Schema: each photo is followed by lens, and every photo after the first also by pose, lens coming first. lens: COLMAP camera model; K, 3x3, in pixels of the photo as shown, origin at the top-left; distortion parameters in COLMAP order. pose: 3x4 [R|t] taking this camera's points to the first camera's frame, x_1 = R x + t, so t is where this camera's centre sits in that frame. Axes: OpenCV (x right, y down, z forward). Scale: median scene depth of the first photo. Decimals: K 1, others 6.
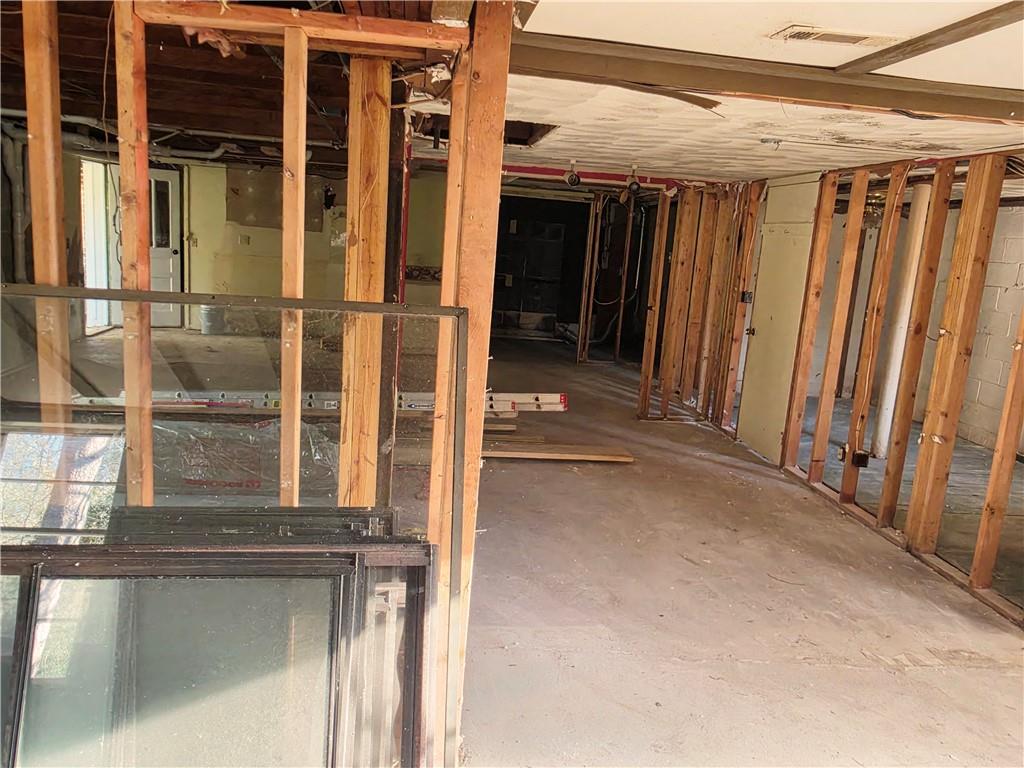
lens RADIAL K [[786.5, 0, 514.3], [0, 786.5, 388.4], [0, 0, 1]] dist [0.016195, -0.012007]
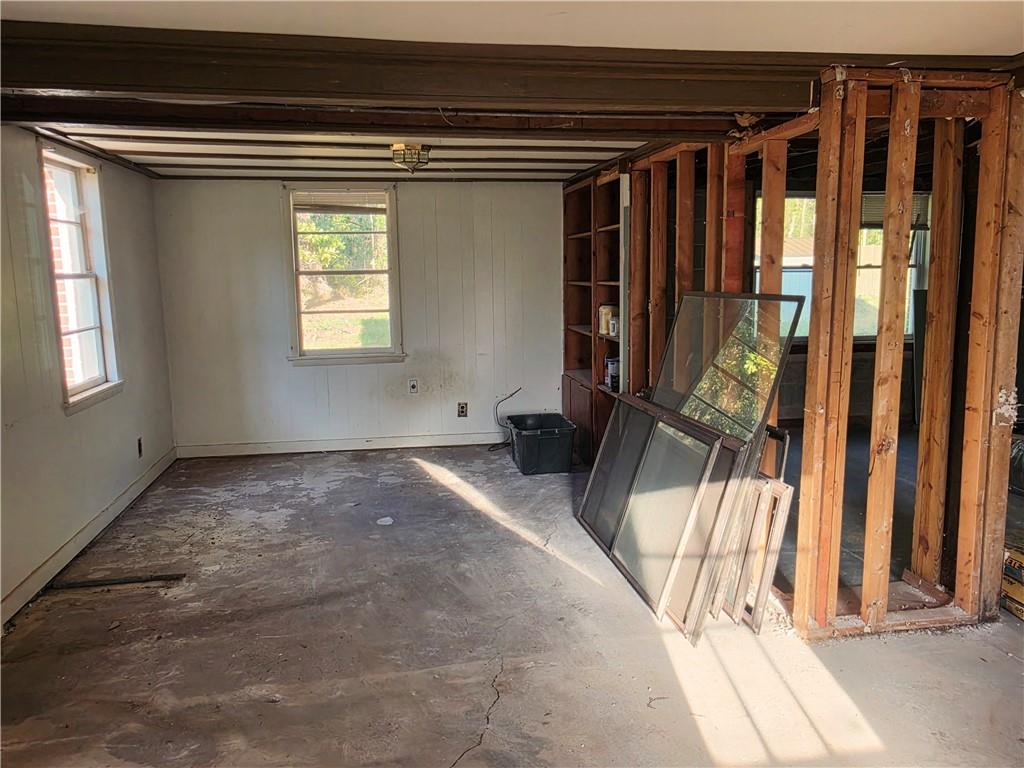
lens RADIAL K [[786.5, 0, 513.1], [0, 786.5, 383.4], [0, 0, 1]] dist [0.016195, -0.012007]
pose [[0.030997, 0.072690, -0.996873, 0.506529], [-0.176287, 0.982115, 0.066132, 0.021931], [0.983851, 0.173686, 0.043257, 0.153274]]
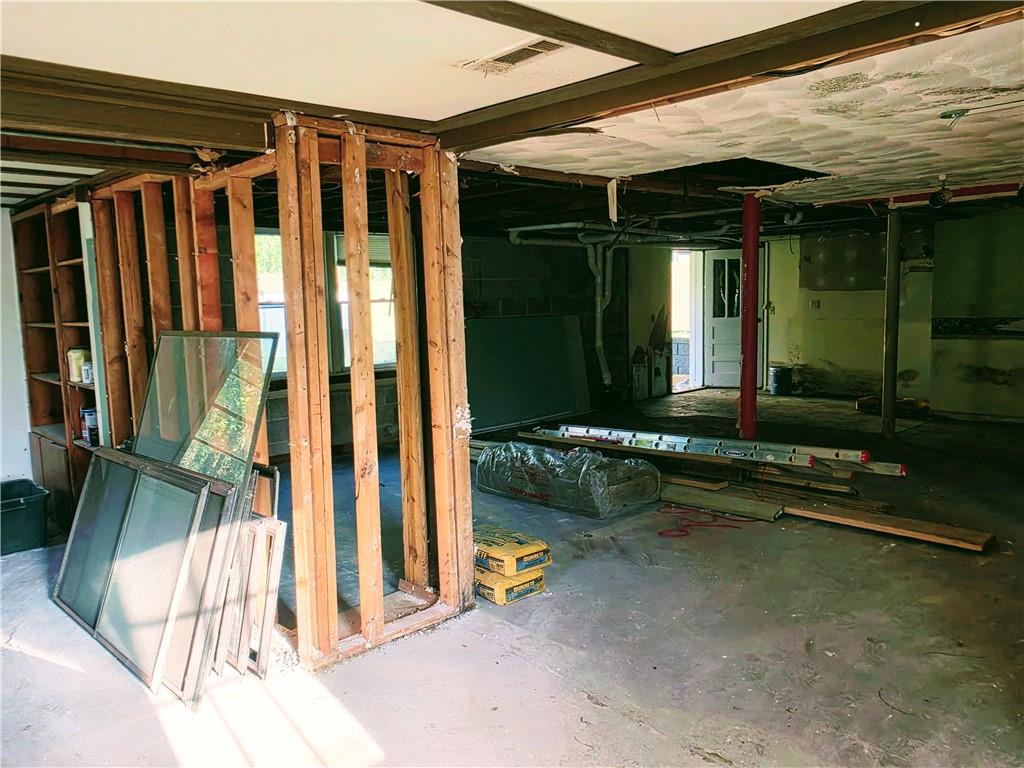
lens RADIAL K [[786.5, 0, 513.1], [0, 786.5, 383.3], [0, 0, 1]] dist [0.016195, -0.012007]
pose [[0.581381, 0.004352, -0.813619, 0.509416], [-0.087978, 0.994459, -0.057546, 0.015810], [0.808861, 0.105037, 0.578543, 0.182299]]
